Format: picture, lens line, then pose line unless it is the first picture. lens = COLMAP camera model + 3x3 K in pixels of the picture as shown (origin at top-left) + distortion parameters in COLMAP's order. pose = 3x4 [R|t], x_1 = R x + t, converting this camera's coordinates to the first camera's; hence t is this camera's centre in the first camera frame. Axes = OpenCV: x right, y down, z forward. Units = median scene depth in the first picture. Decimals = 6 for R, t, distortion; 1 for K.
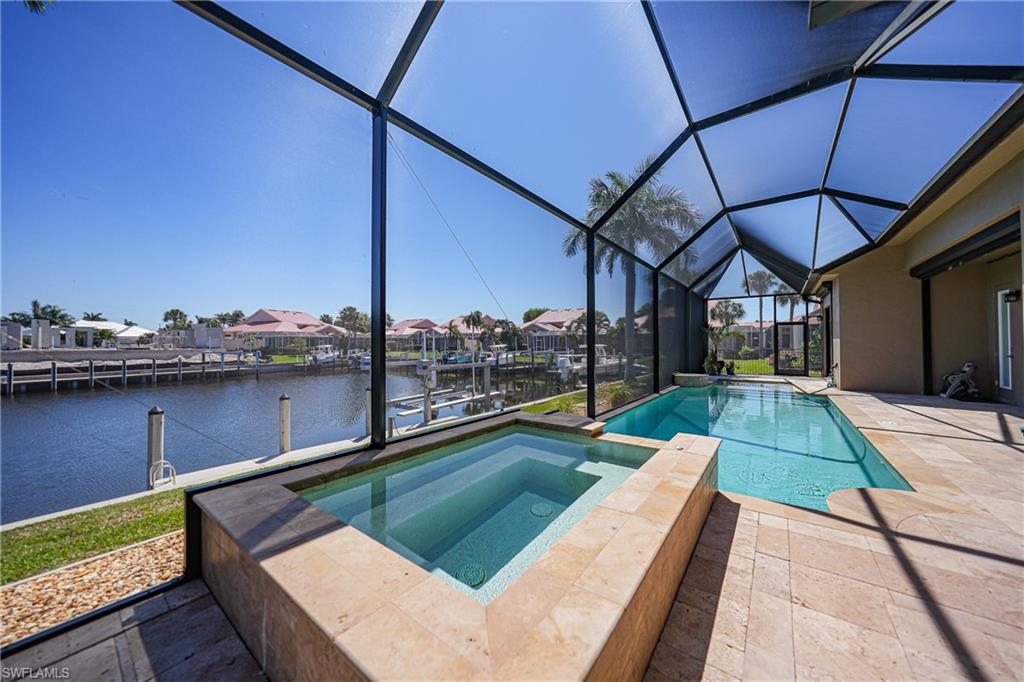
lens RADIAL K [[351.9, 0, 512.0], [0, 351.9, 341.0], [0, 0, 1]] dist [-0.011917, 0.000089]
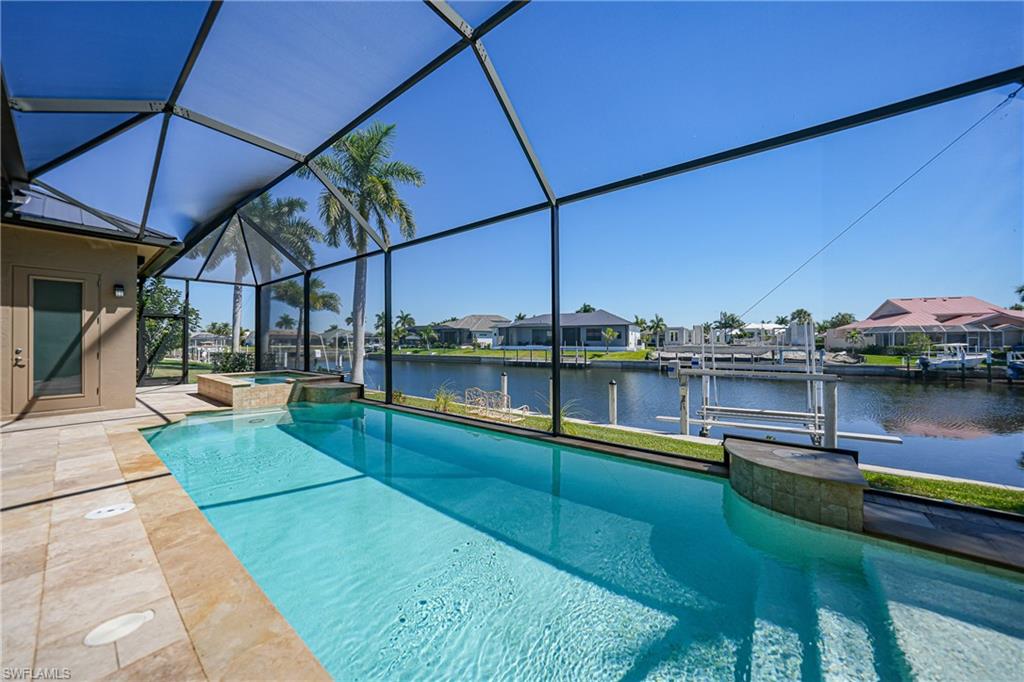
lens RADIAL K [[351.9, 0, 512.0], [0, 351.9, 341.0], [0, 0, 1]] dist [-0.011917, 0.000089]
pose [[-0.012291, 0.000425, -0.999924, 0.153694], [0.006178, 0.999981, 0.000349, 0.000888], [0.999905, -0.006173, -0.012293, 0.157330]]
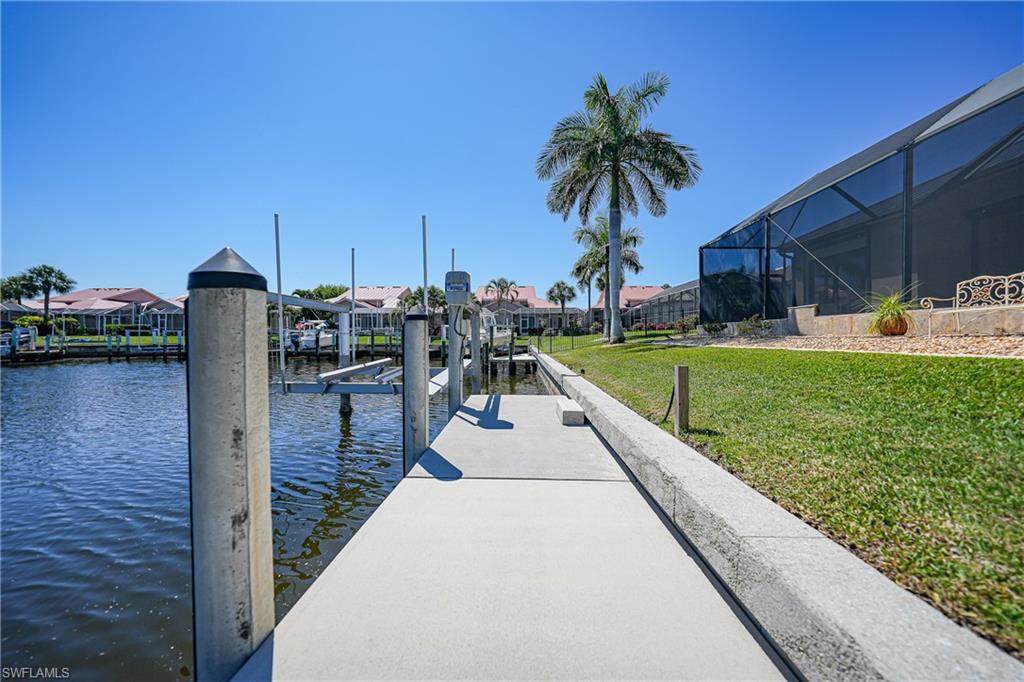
lens RADIAL K [[358.4, 0, 512.0], [0, 358.4, 341.0], [0, 0, 1]] dist [-0.010638, 0.000366]
pose [[0.820174, -0.004119, 0.572099, -0.109644], [-0.008878, 0.999762, 0.019925, 0.031542], [-0.572045, -0.021421, 0.819942, 0.143048]]
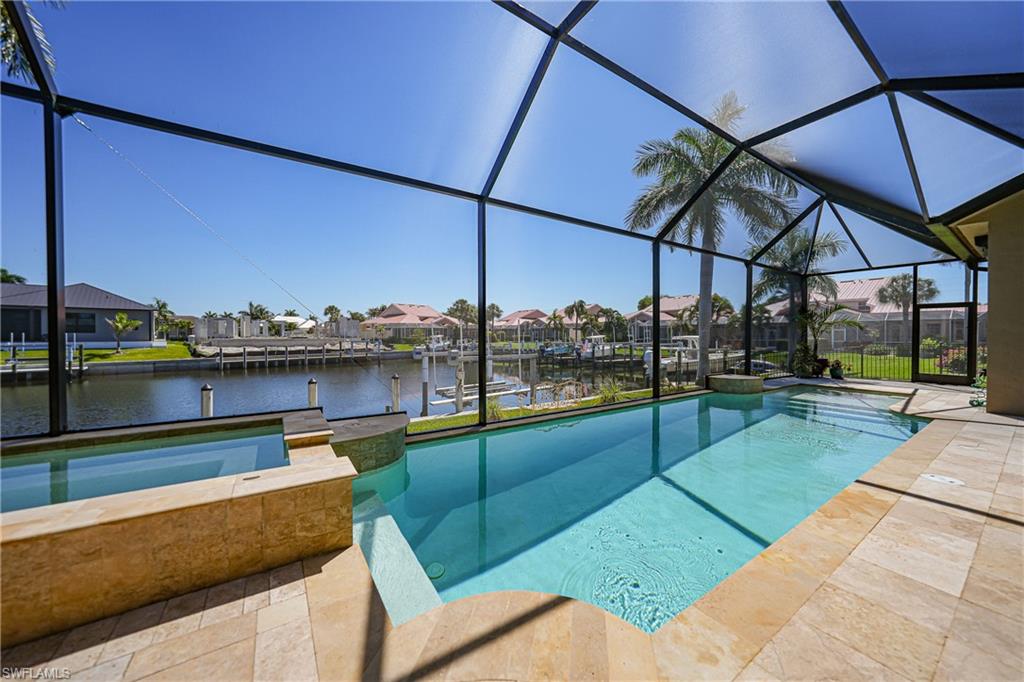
lens RADIAL K [[358.4, 0, 512.0], [0, 358.4, 341.0], [0, 0, 1]] dist [-0.010638, 0.000366]
pose [[0.943865, 0.008920, -0.330211, 0.058245], [-0.000270, 0.999656, 0.026231, 0.000003], [0.330332, -0.024670, 0.943542, 0.022845]]
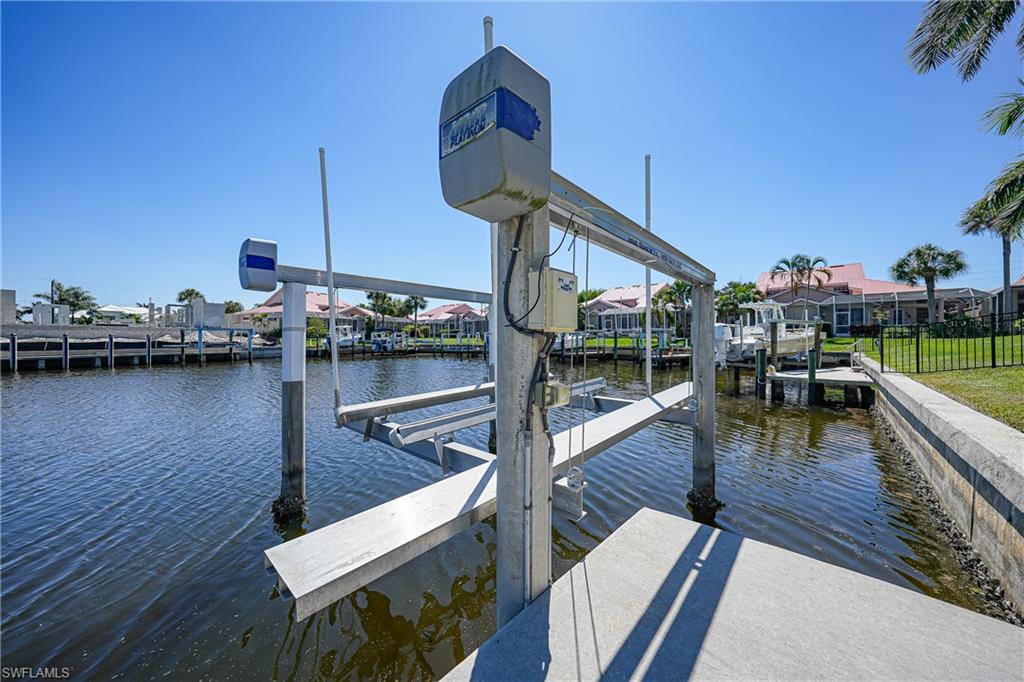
lens RADIAL K [[358.4, 0, 512.0], [0, 358.4, 341.0], [0, 0, 1]] dist [-0.010638, 0.000366]
pose [[0.994599, 0.004241, -0.103703, -0.056279], [-0.002359, 0.999831, 0.018259, 0.032230], [0.103763, -0.017916, 0.994441, 0.215923]]
